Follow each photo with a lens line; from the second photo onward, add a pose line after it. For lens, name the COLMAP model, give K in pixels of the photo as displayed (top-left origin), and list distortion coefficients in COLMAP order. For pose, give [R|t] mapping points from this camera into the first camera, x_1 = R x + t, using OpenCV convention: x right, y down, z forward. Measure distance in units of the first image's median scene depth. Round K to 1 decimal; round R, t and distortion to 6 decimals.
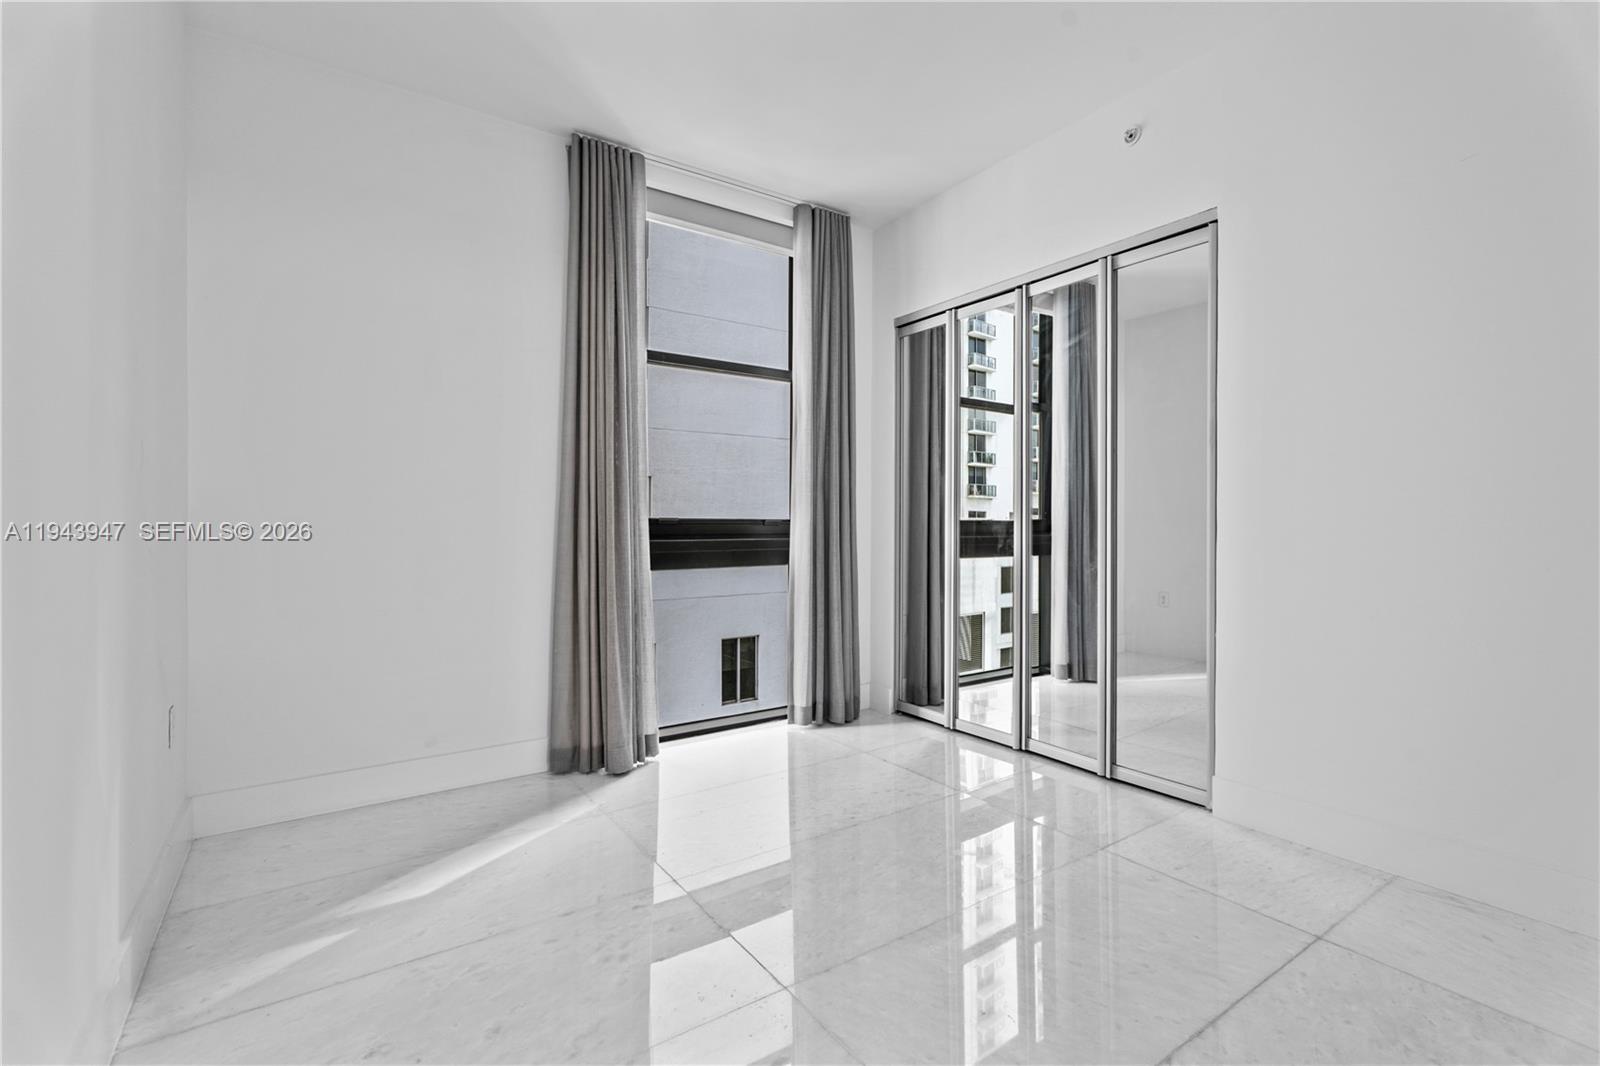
lens RADIAL K [[729.8, 0, 800.0], [0, 729.8, 533.0], [0, 0, 1]] dist [0.016018, -0.000288]
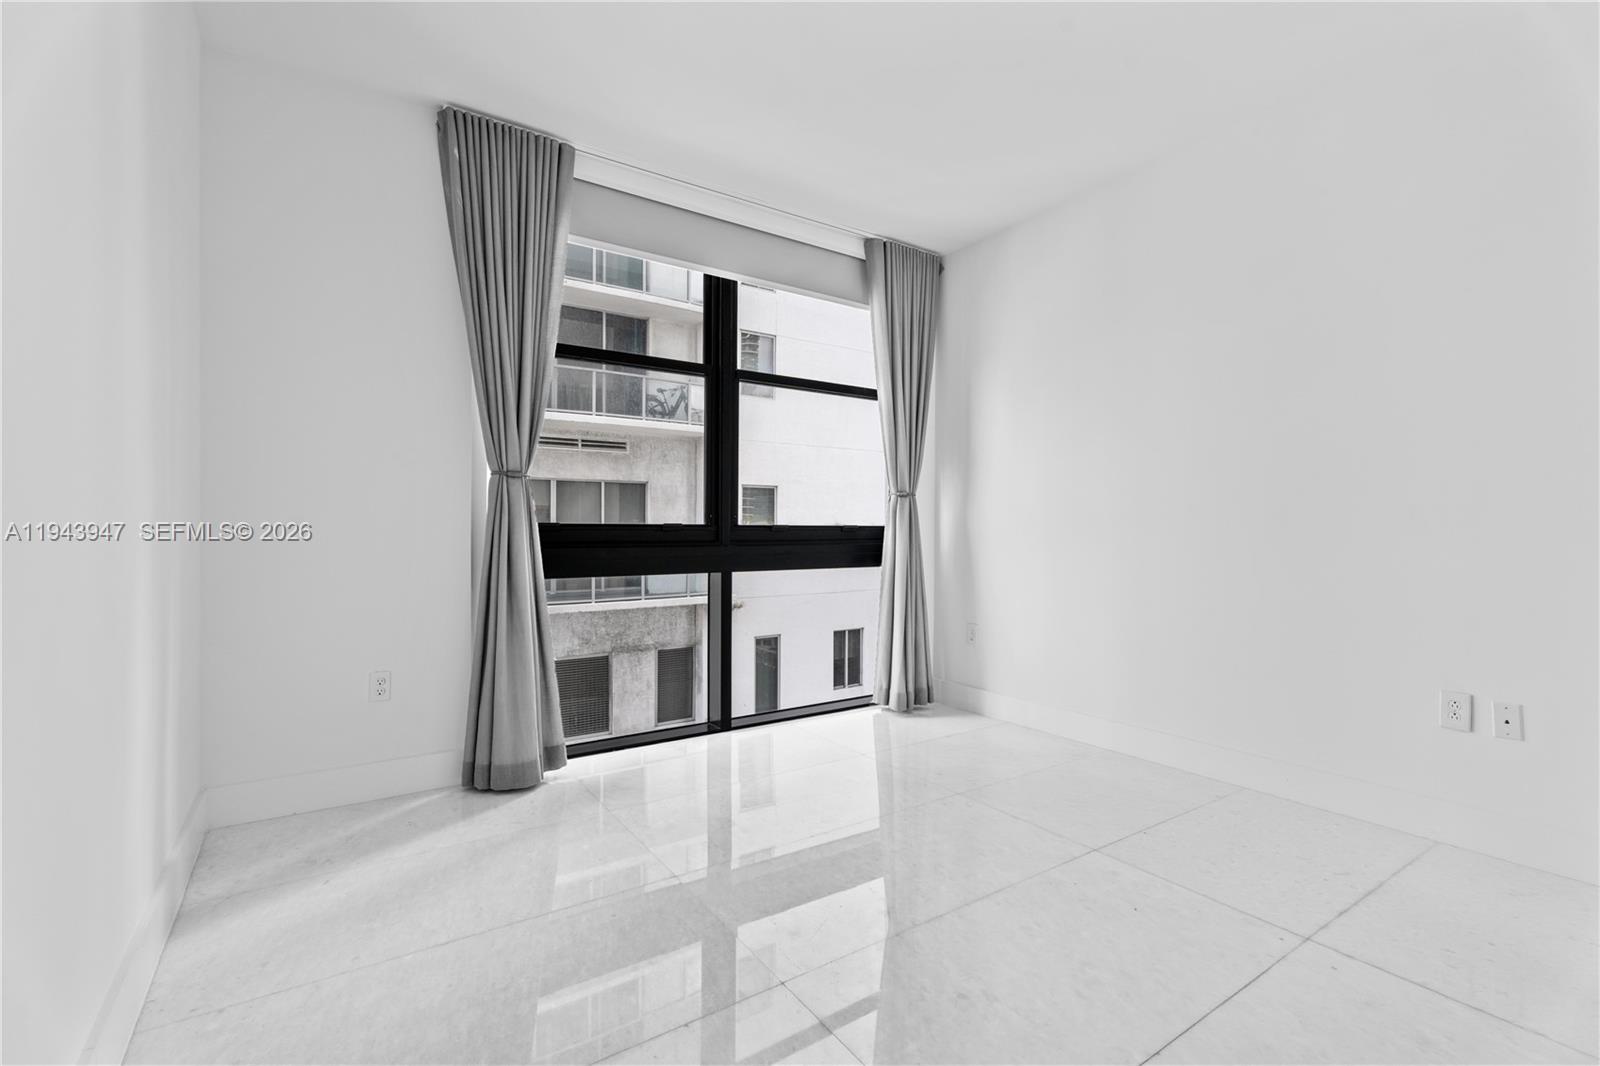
lens RADIAL K [[708.6, 0, 803.4], [0, 708.6, 538.0], [0, 0, 1]] dist [0.002390, 0.000214]
pose [[0.999872, 0.011121, -0.011516, -0.130920], [-0.011136, 0.999937, -0.001281, 0.002411], [0.011501, 0.001409, 0.999933, -0.091167]]
